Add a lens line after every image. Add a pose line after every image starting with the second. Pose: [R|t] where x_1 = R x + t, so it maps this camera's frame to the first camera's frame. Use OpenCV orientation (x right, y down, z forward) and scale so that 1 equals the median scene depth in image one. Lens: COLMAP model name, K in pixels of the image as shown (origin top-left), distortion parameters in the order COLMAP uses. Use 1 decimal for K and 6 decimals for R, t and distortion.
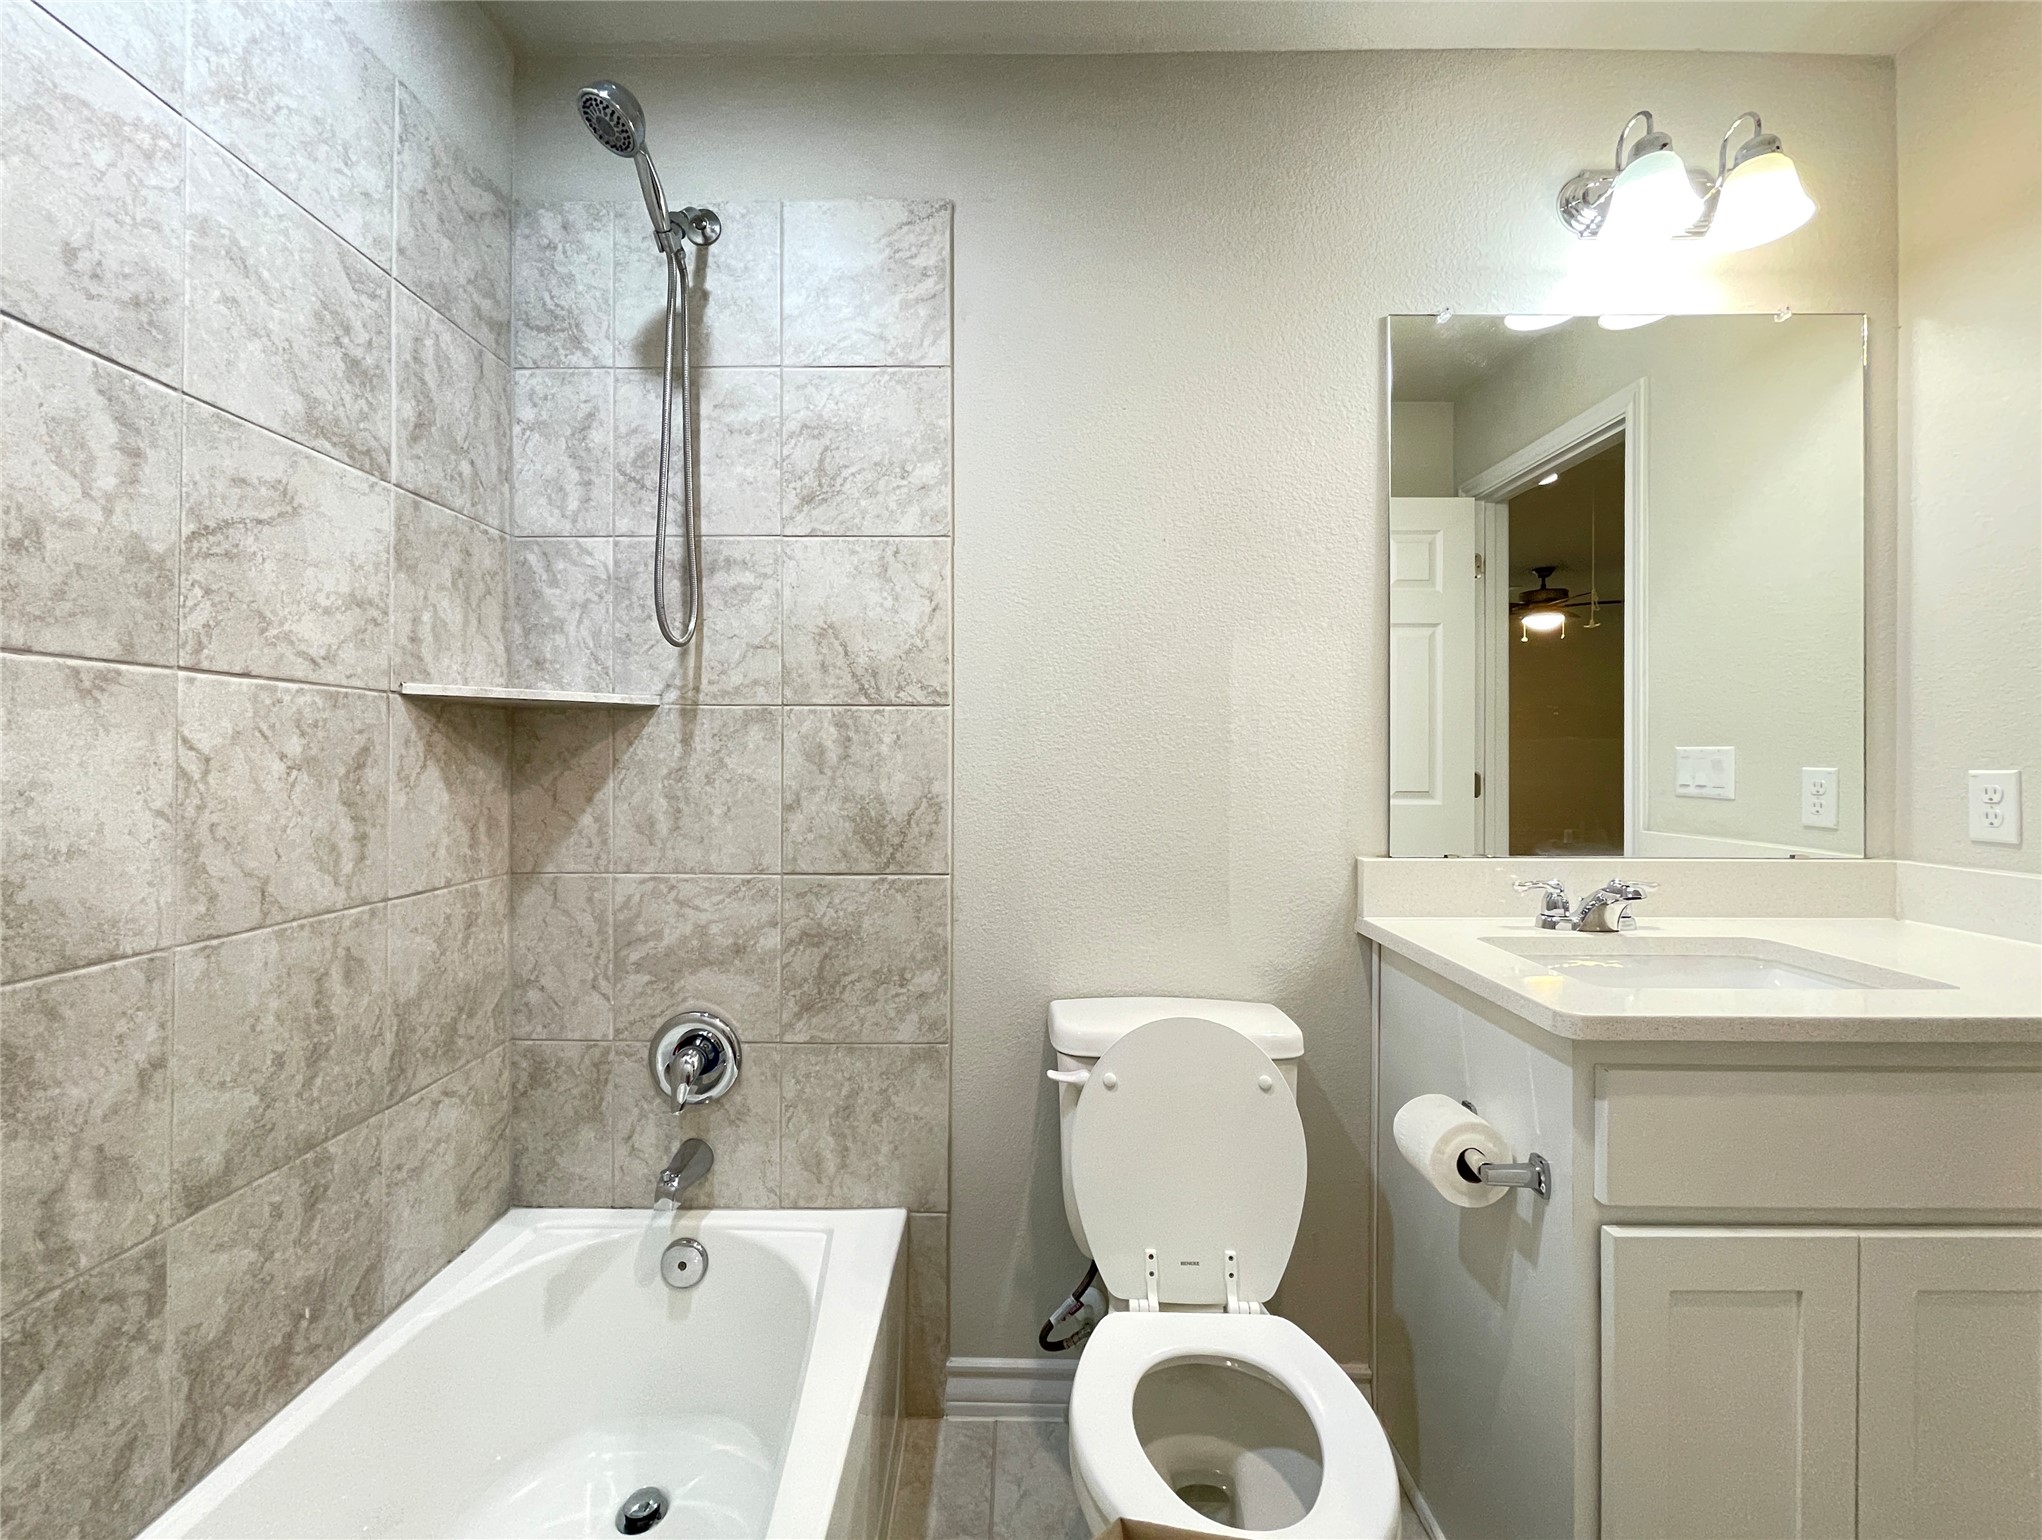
lens RADIAL K [[833.7, 0, 1018.7], [0, 833.7, 758.8], [0, 0, 1]] dist [-0.003063, -0.000943]
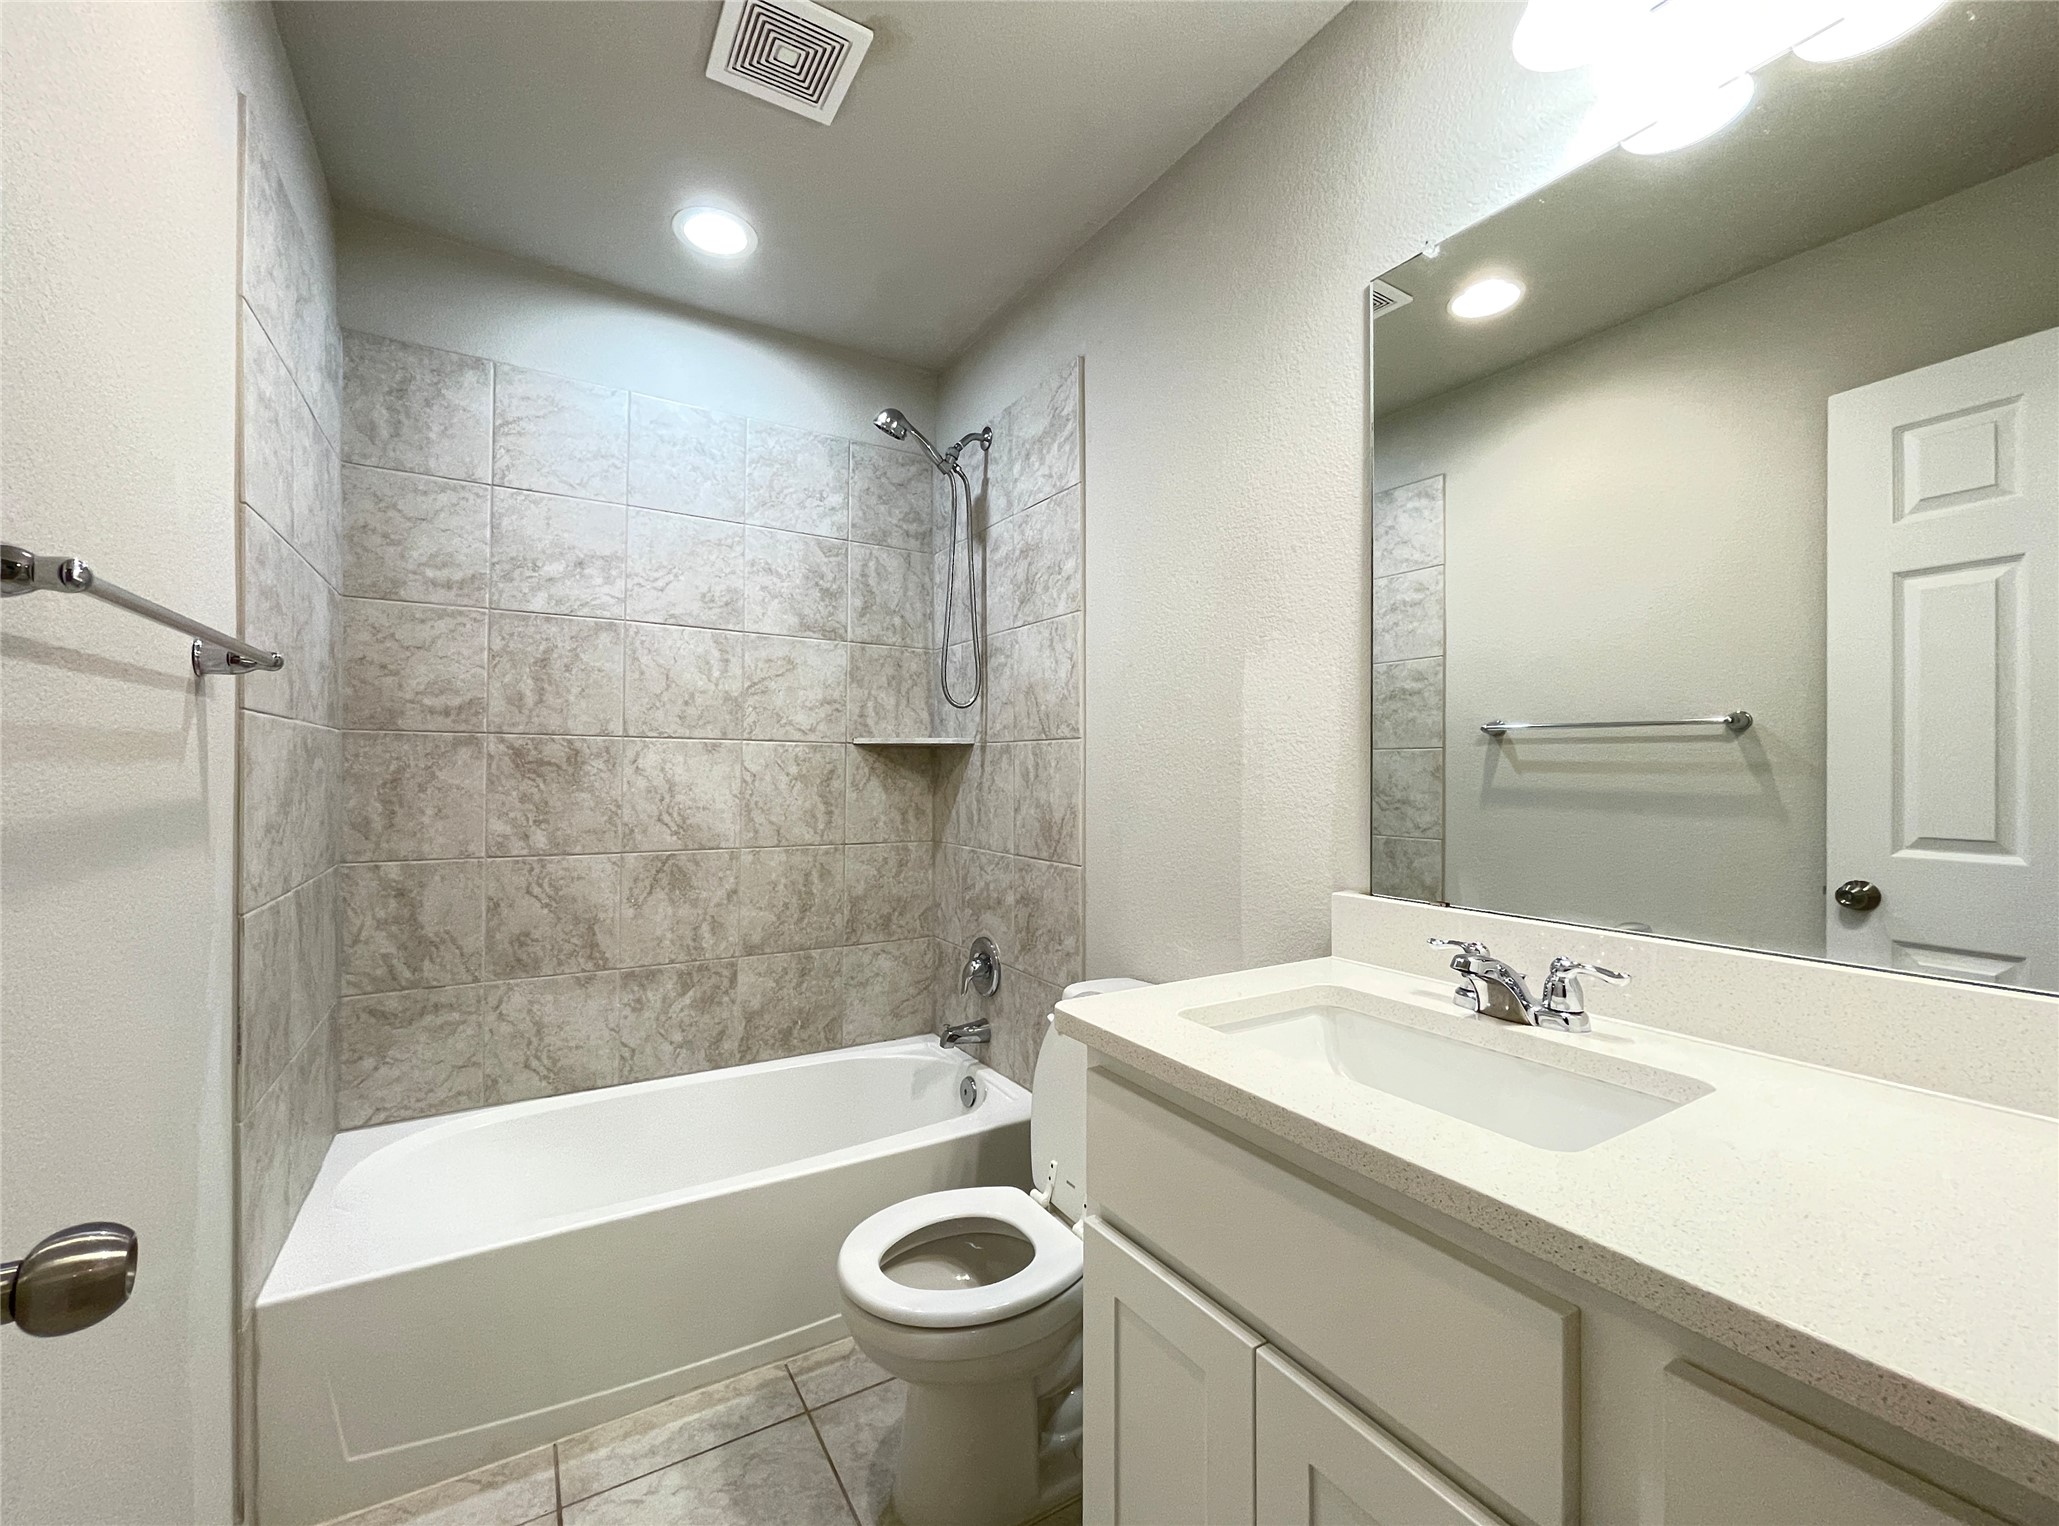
lens RADIAL K [[844.3, 0, 1013.6], [0, 844.3, 772.3], [0, 0, 1]] dist [-0.000502, -0.000736]
pose [[0.527281, 0.002573, -0.849687, 1.111715], [-0.008095, 0.999965, -0.001995, -0.006785], [0.849653, 0.007930, 0.527283, 0.227442]]
